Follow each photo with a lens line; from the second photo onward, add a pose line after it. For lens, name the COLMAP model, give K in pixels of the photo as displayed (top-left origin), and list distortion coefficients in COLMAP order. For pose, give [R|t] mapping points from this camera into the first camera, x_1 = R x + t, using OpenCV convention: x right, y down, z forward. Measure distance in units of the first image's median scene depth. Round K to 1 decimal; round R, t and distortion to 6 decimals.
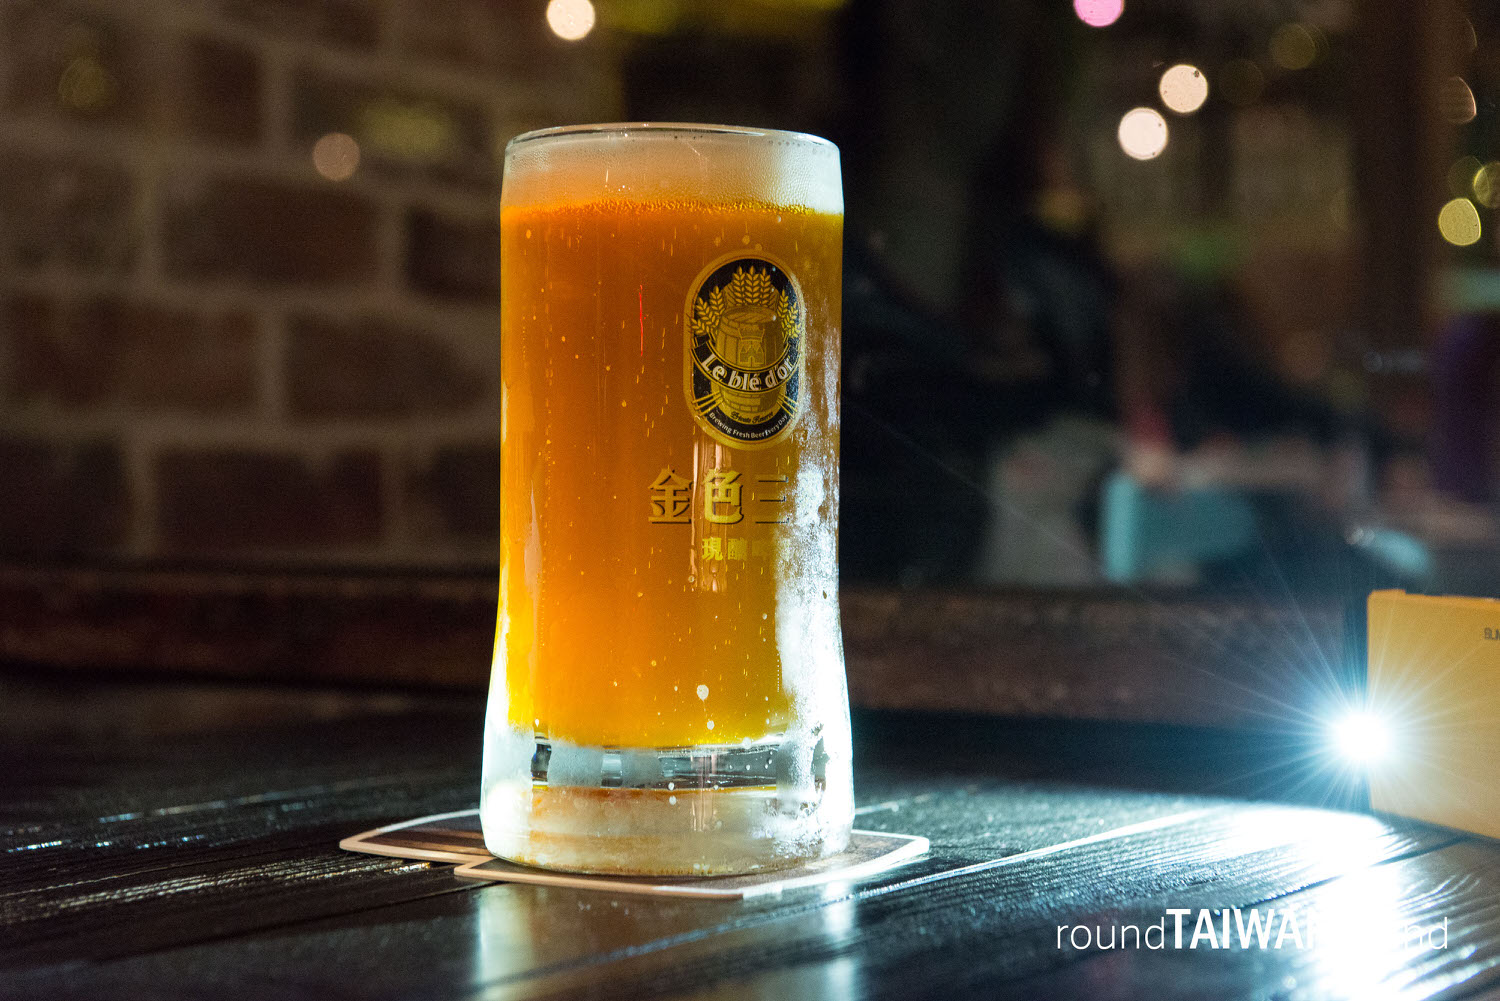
lens RADIAL K [[3056.7, 0, 746.1], [0, 3056.7, 505.2], [0, 0, 1]] dist [-0.010817, 0.000000]
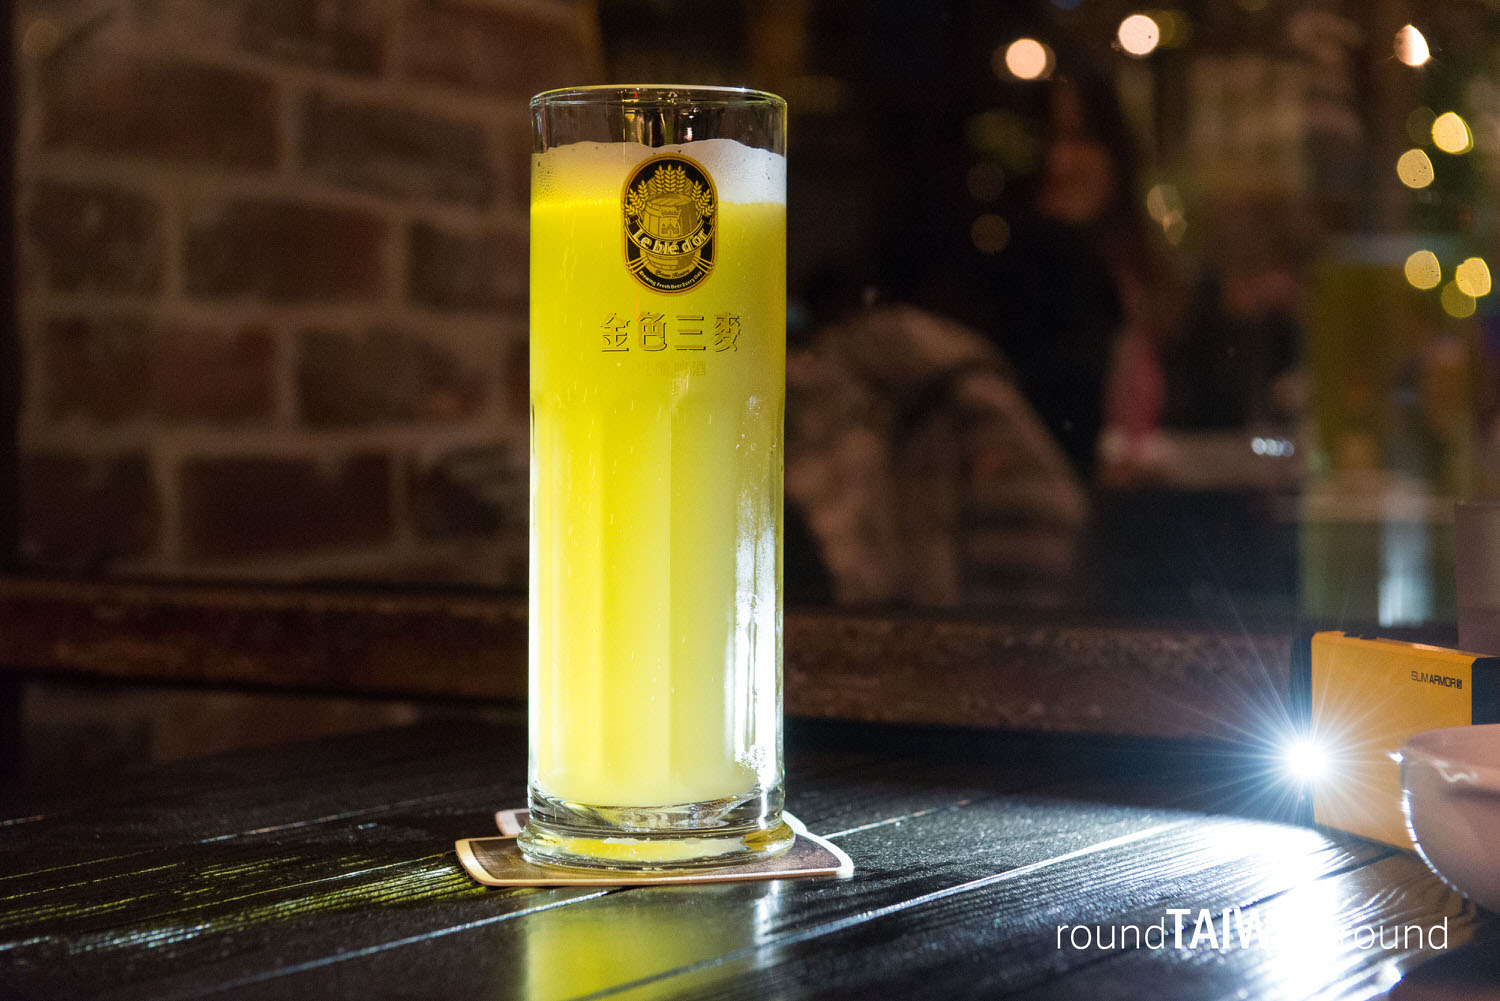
lens RADIAL K [[3056.7, 0, 753.7], [0, 3056.7, 495.8], [0, 0, 1]] dist [-0.010817, 0.000000]
pose [[0.999847, -0.005100, 0.016745, -0.023408], [0.004876, 0.999898, 0.013426, -0.038790], [-0.016812, -0.013343, 0.999770, -0.136068]]
